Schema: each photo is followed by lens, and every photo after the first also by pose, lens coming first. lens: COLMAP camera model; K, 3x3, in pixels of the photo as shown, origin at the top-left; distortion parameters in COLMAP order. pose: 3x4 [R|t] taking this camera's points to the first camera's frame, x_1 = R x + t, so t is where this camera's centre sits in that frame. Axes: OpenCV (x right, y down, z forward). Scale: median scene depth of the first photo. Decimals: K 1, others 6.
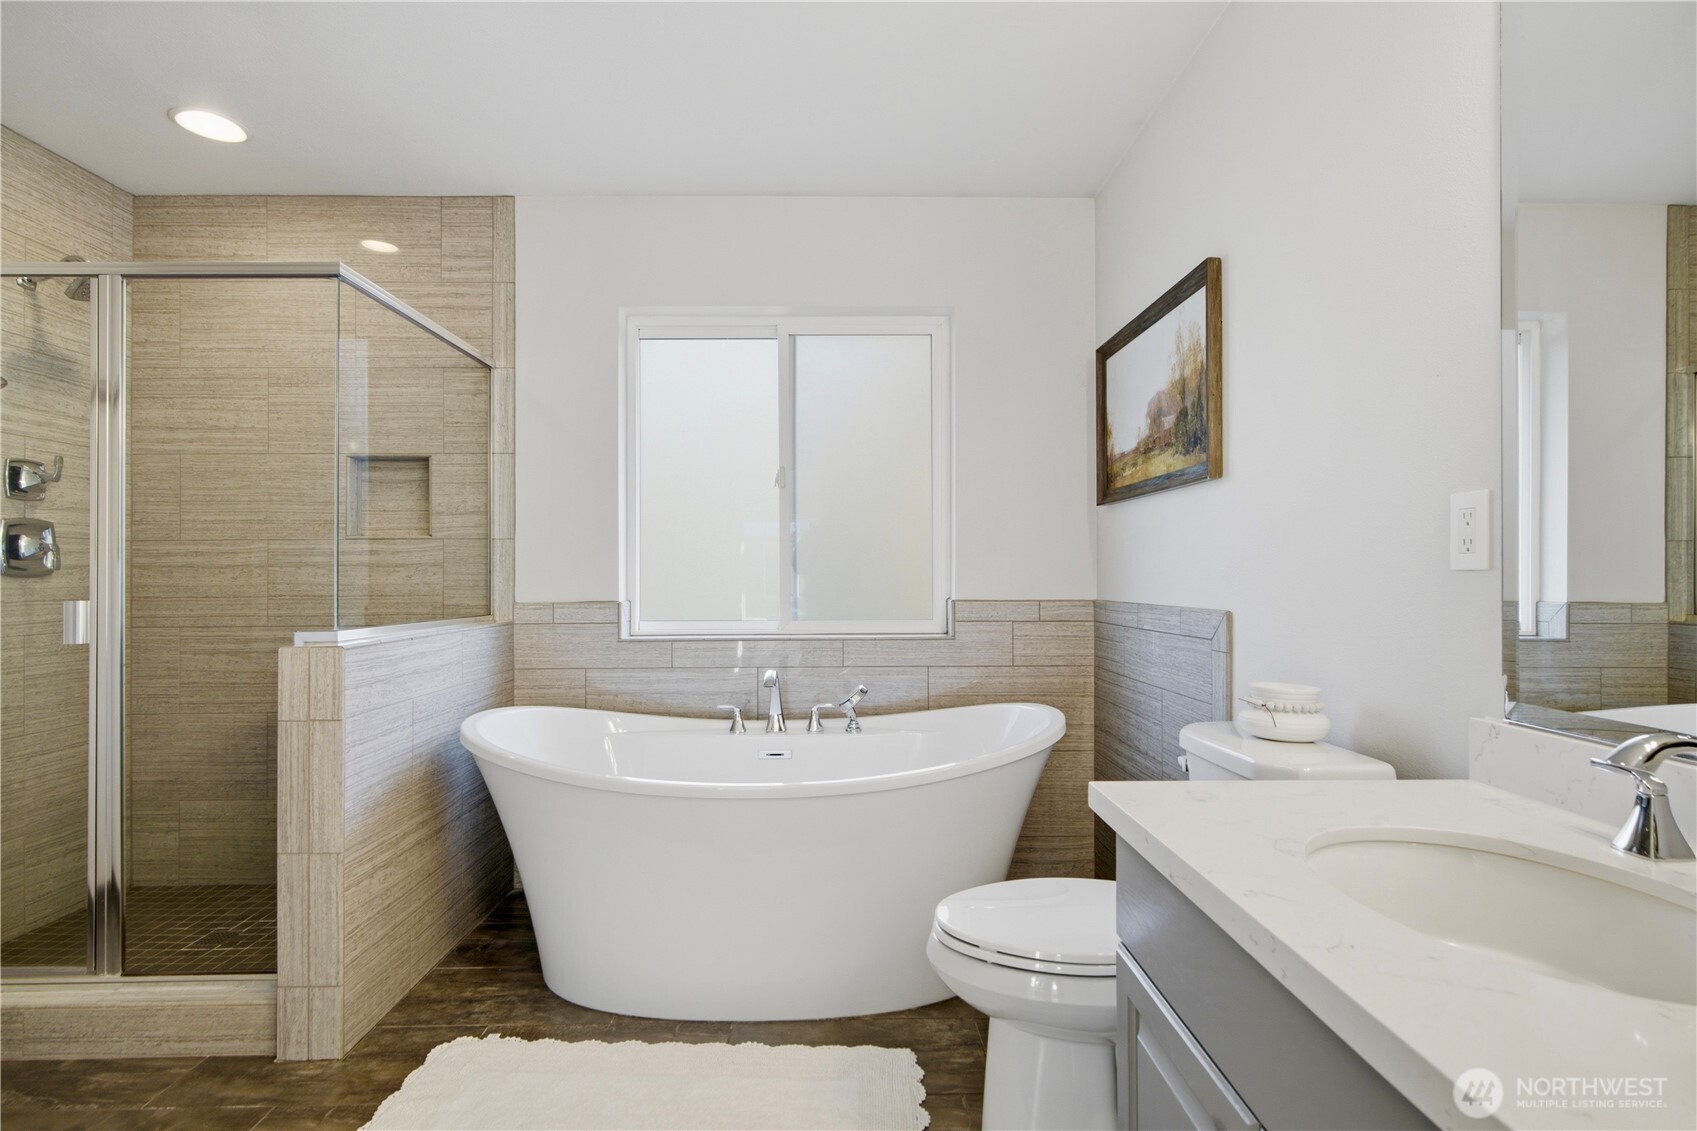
lens RADIAL K [[792.6, 0, 855.2], [0, 792.6, 565.7], [0, 0, 1]] dist [0.005903, 0.000616]
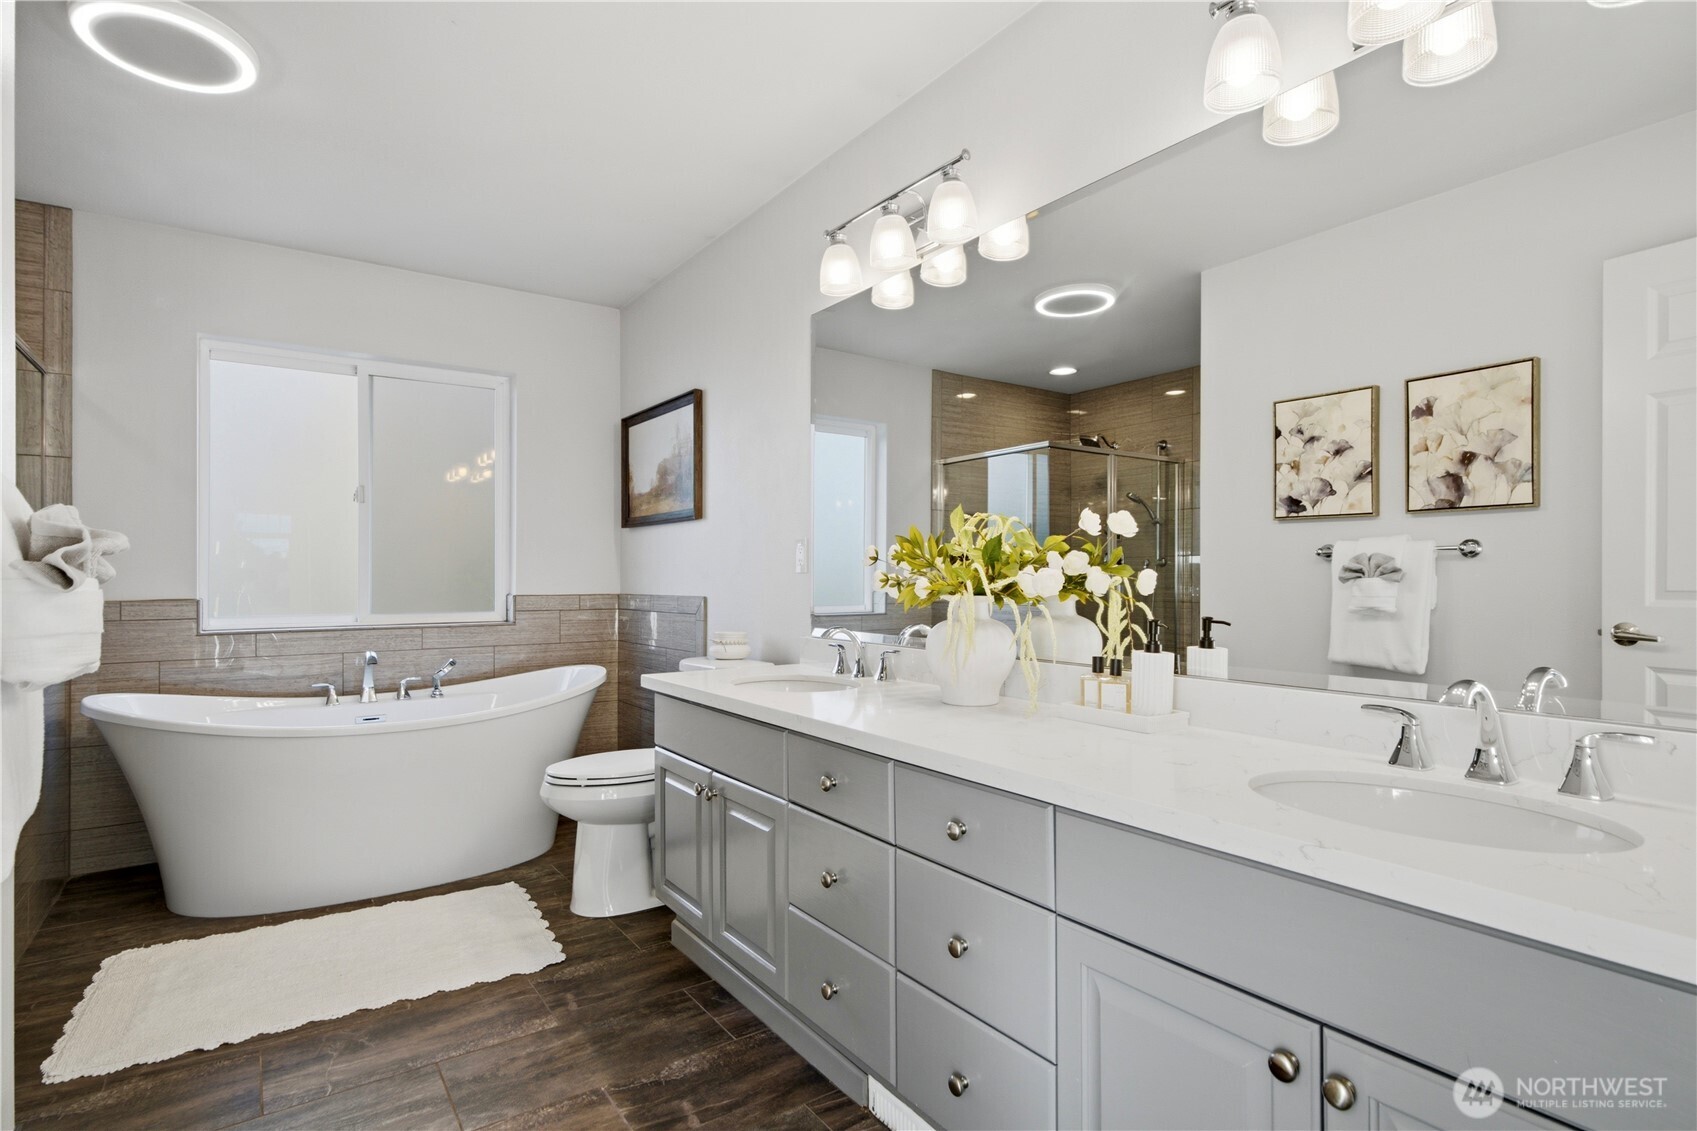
lens RADIAL K [[858.7, 0, 850.1], [0, 858.7, 572.0], [0, 0, 1]] dist [0.006391, 0.001920]
pose [[0.823261, 0.005100, 0.567640, -0.245642], [-0.005675, 0.999984, -0.000755, 0.002907], [-0.567635, -0.002600, 0.823276, -0.532901]]
